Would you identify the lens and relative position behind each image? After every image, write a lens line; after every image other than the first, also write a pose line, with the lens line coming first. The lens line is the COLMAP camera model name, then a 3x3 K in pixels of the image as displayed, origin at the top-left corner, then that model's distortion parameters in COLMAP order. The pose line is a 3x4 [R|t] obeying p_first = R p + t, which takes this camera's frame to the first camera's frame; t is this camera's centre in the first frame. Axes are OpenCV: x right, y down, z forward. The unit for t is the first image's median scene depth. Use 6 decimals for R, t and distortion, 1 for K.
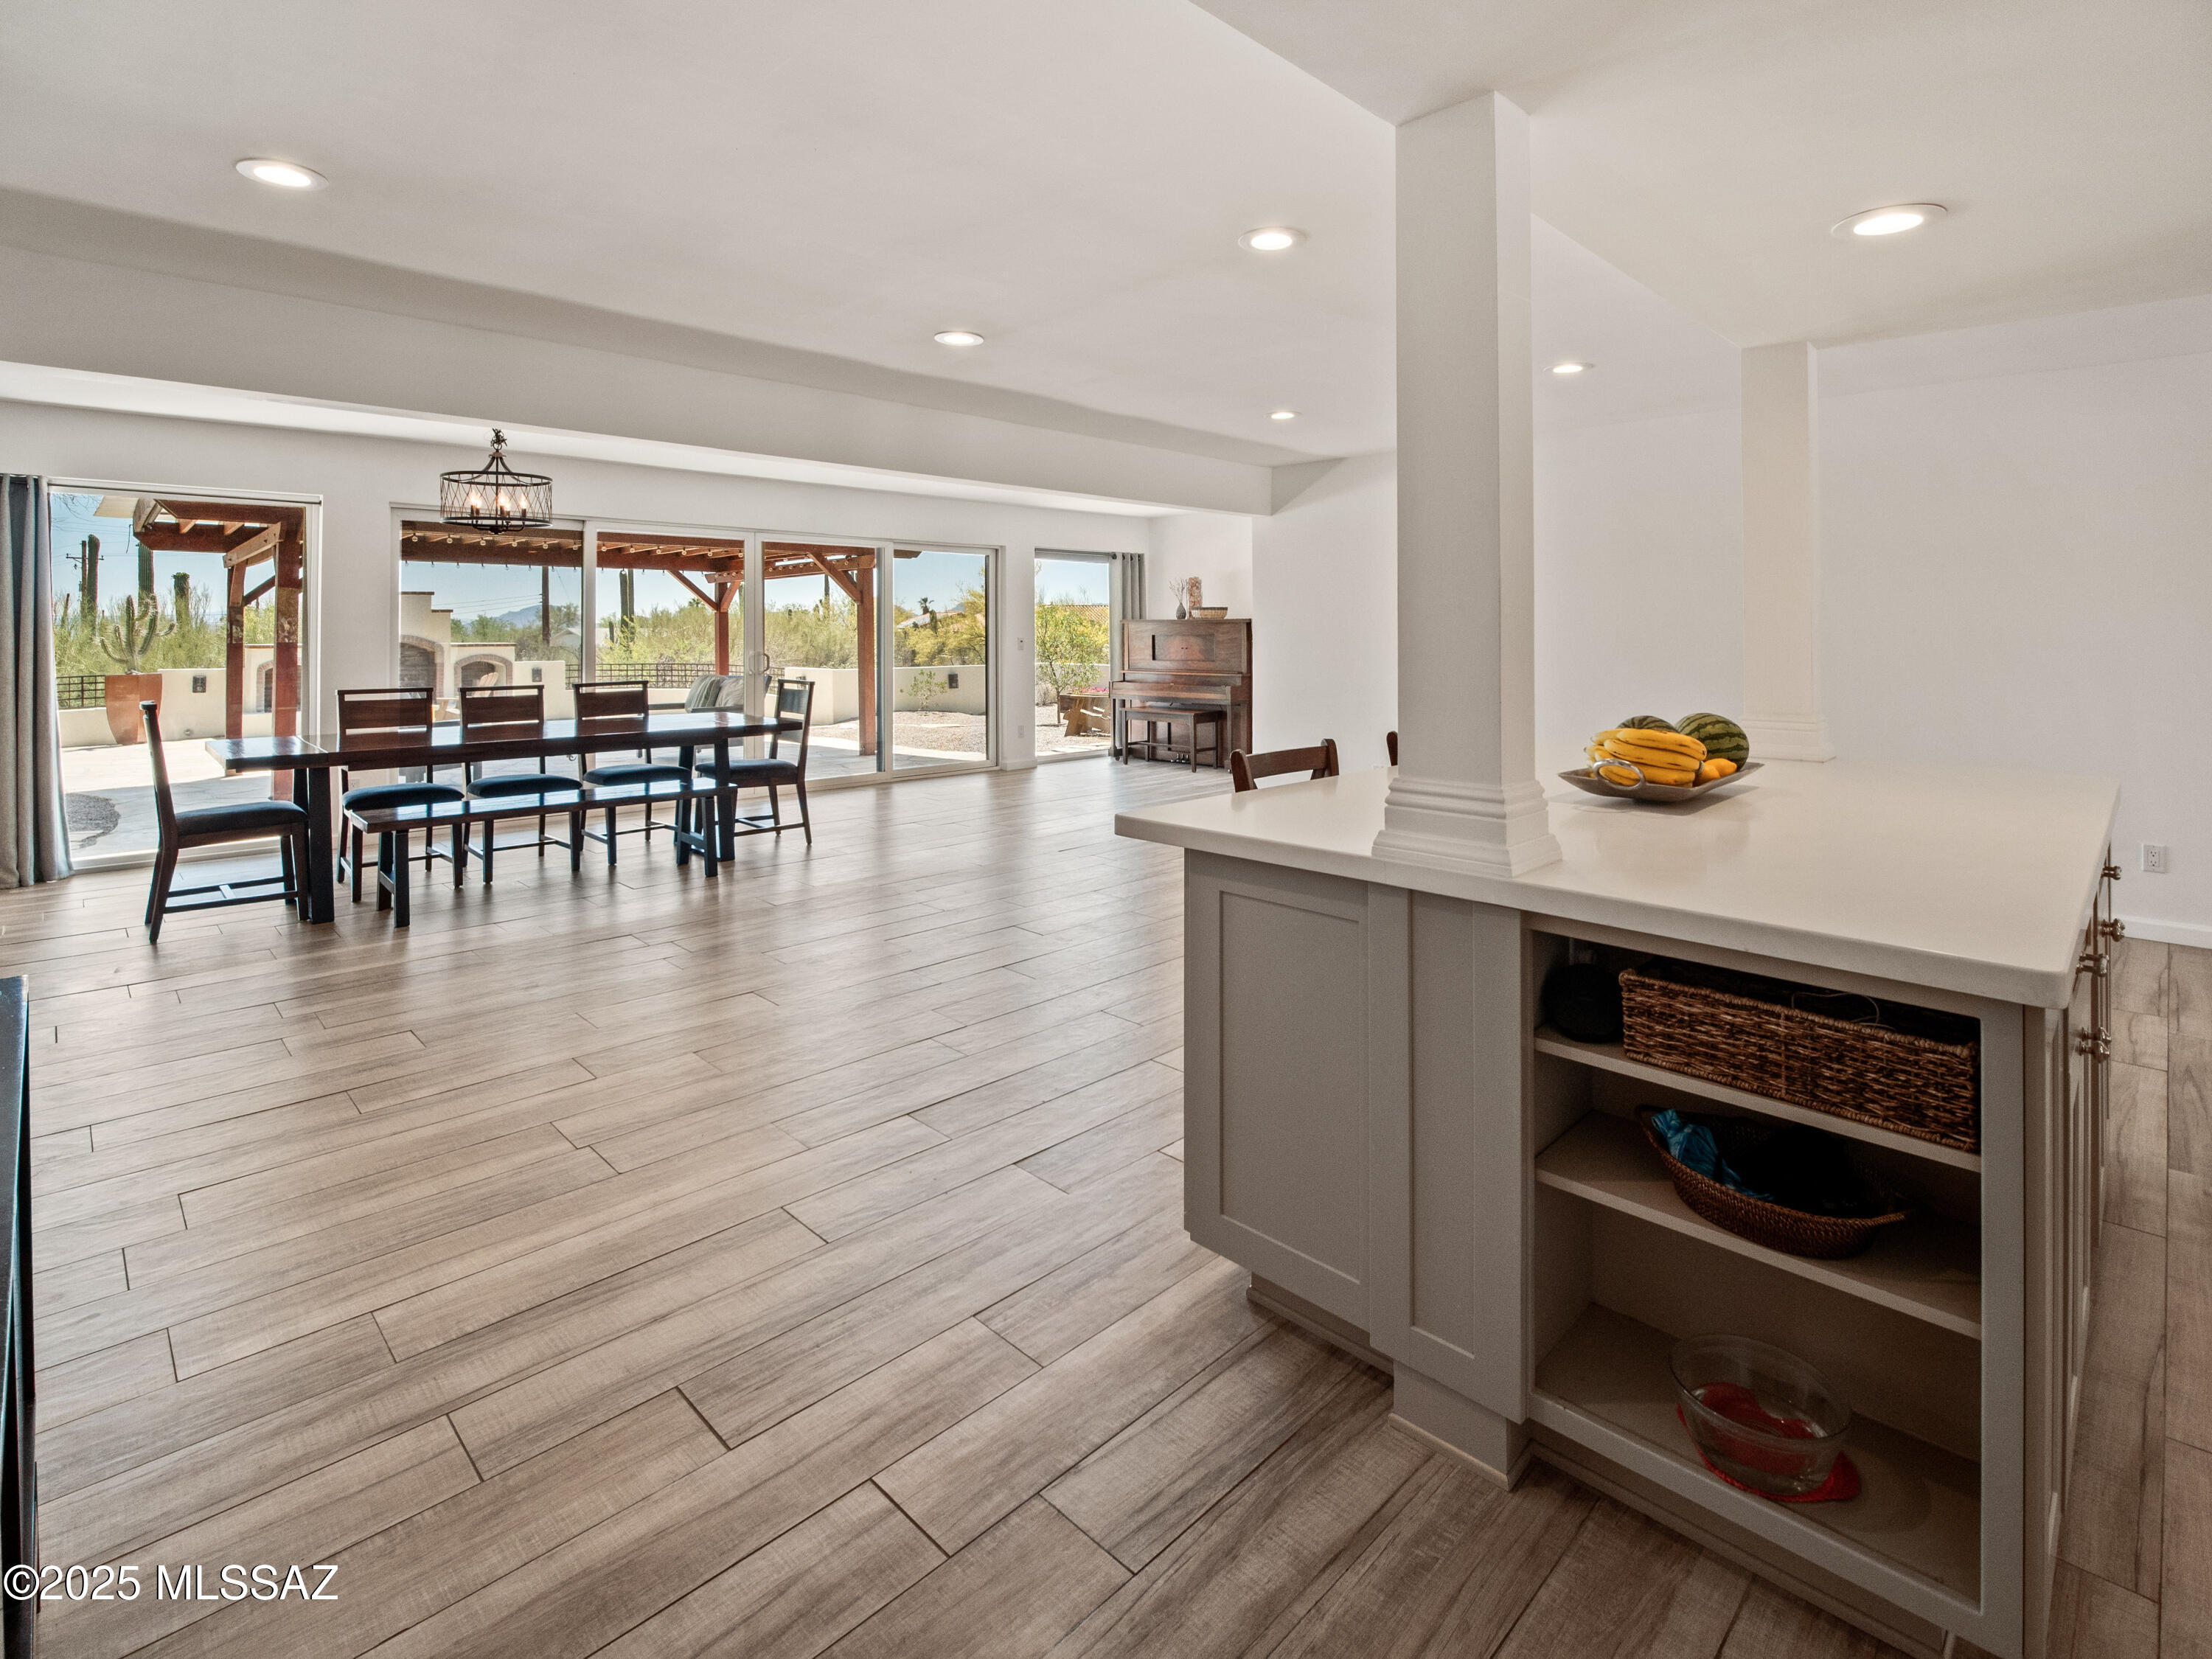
lens RADIAL K [[1037.0, 0, 1111.3], [0, 1037.0, 641.5], [0, 0, 1]] dist [-0.011317, 0.002703]
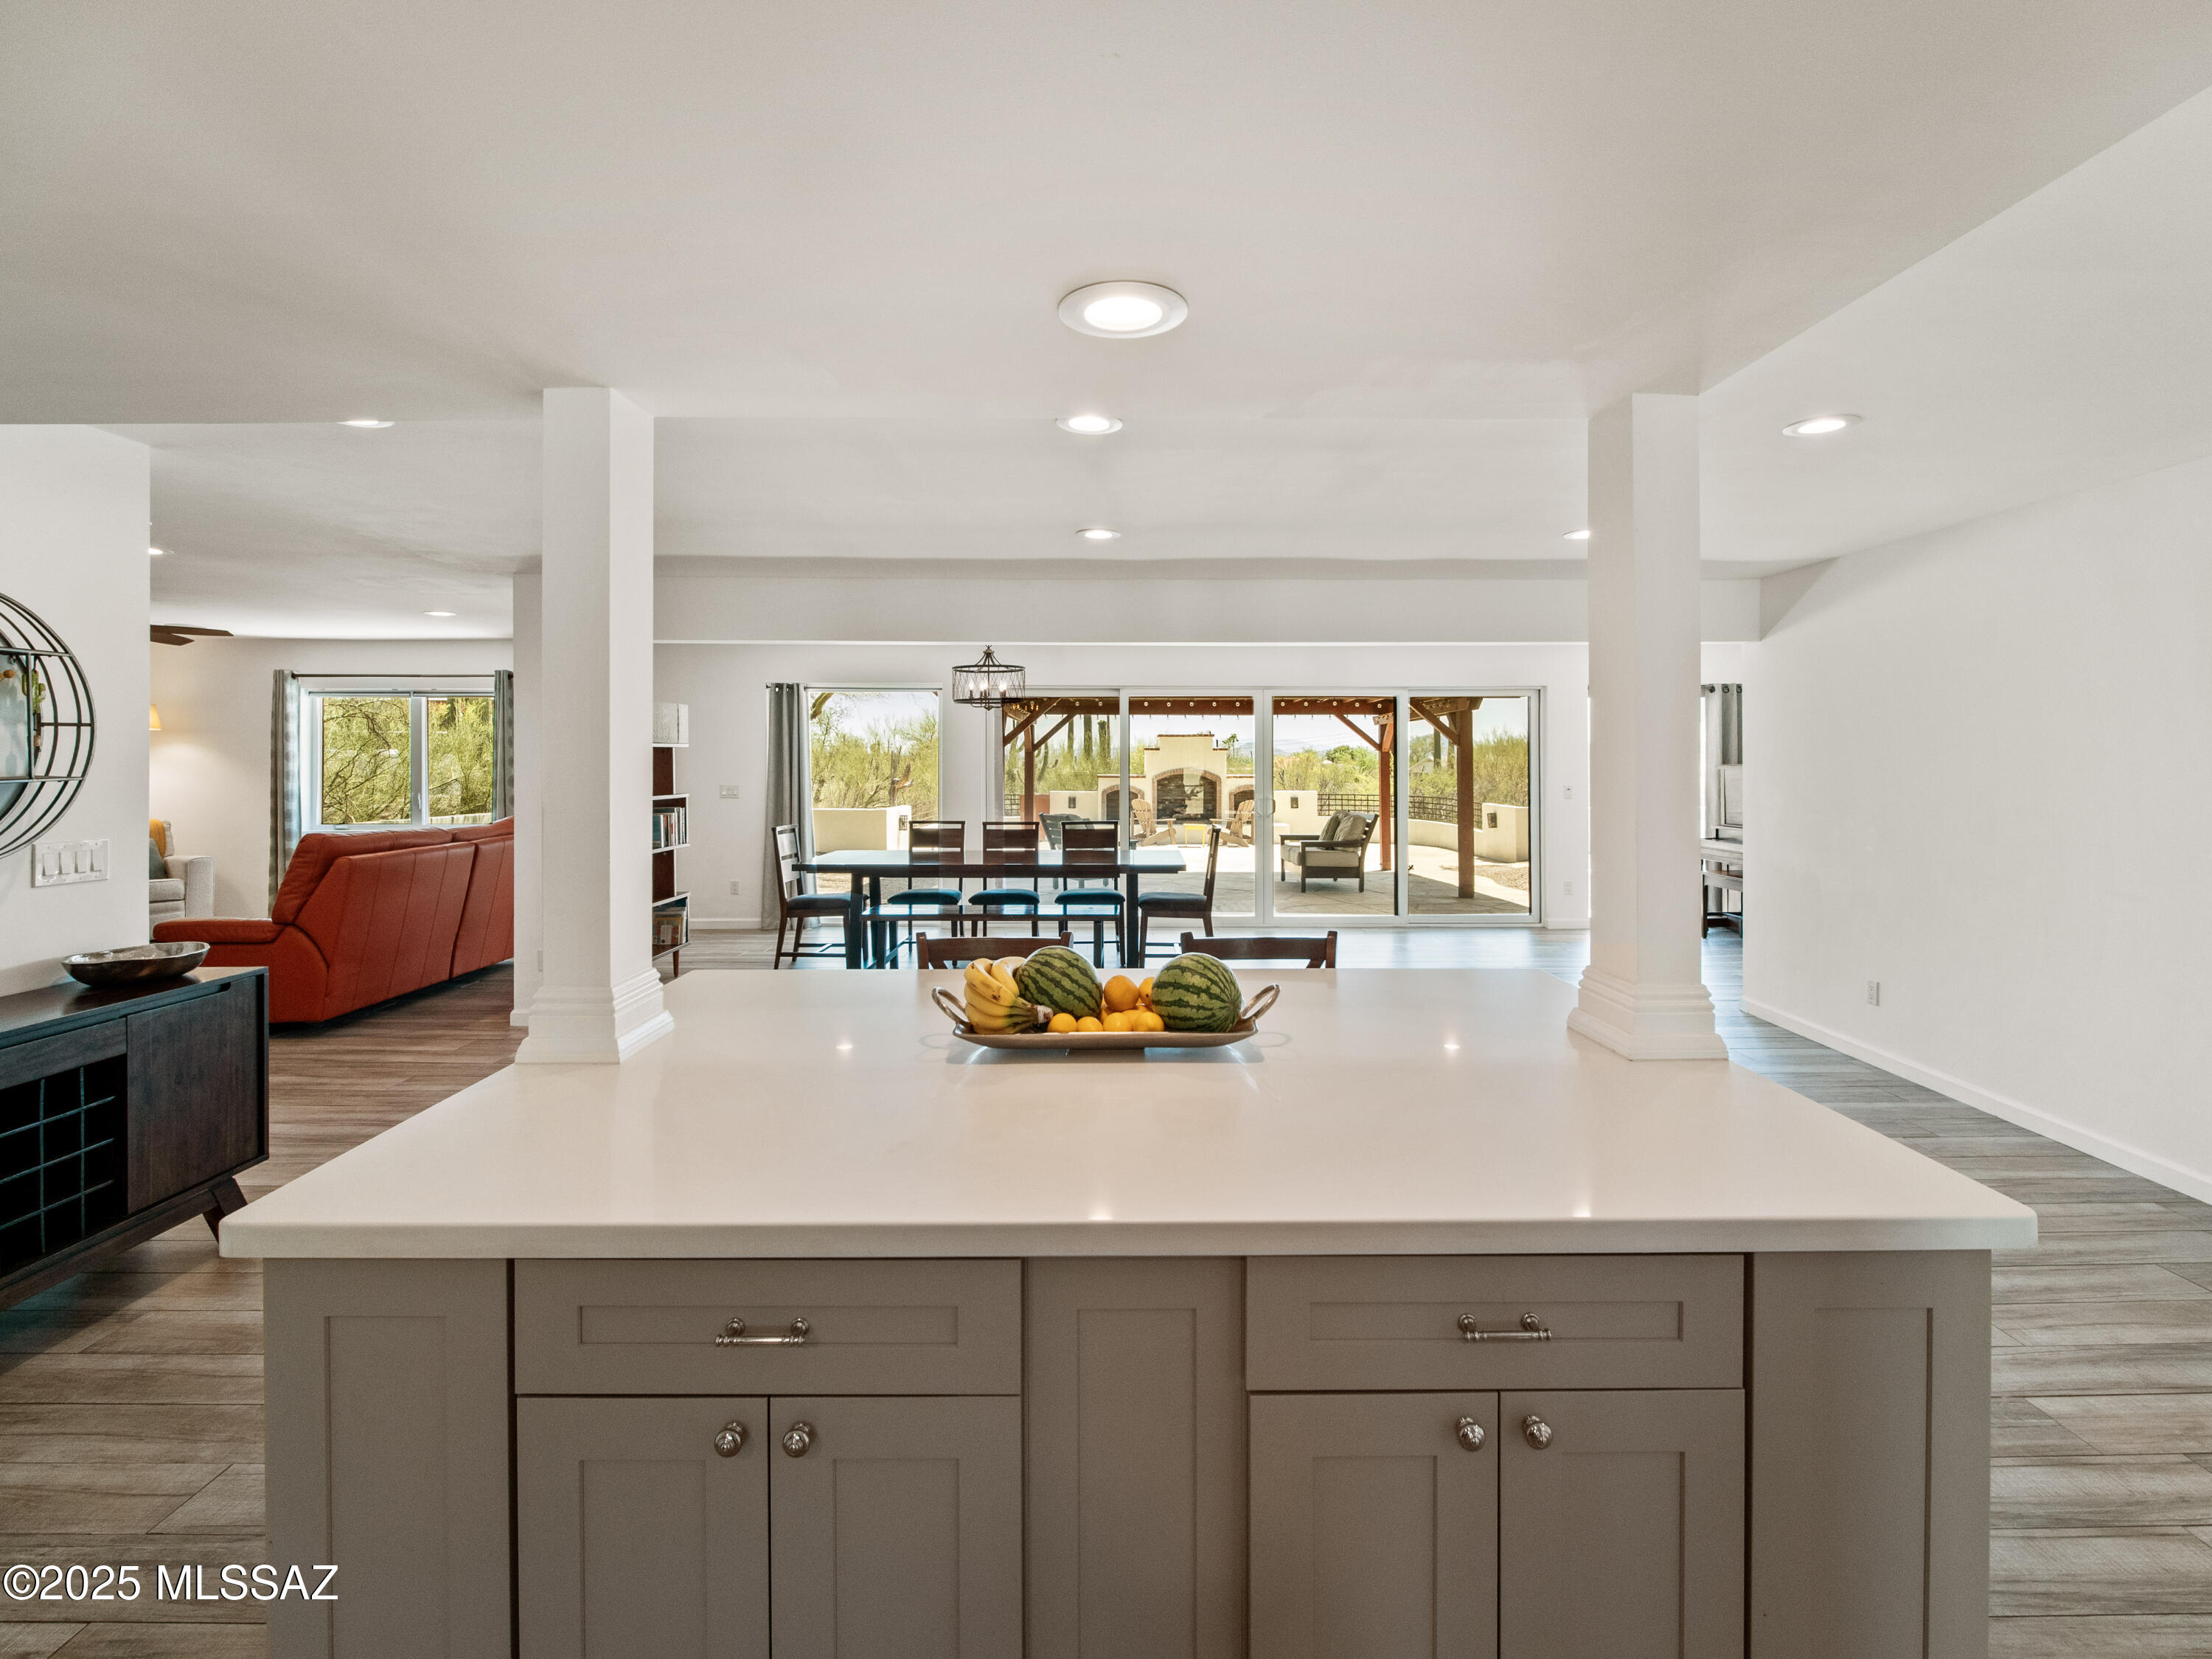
lens RADIAL K [[1037.0, 0, 1154.3], [0, 1037.0, 742.7], [0, 0, 1]] dist [-0.011317, 0.002703]
pose [[0.733864, -0.010297, -0.679218, 0.262926], [-0.007765, 0.999693, -0.023545, -0.015998], [0.679252, 0.022553, 0.733559, 0.086181]]
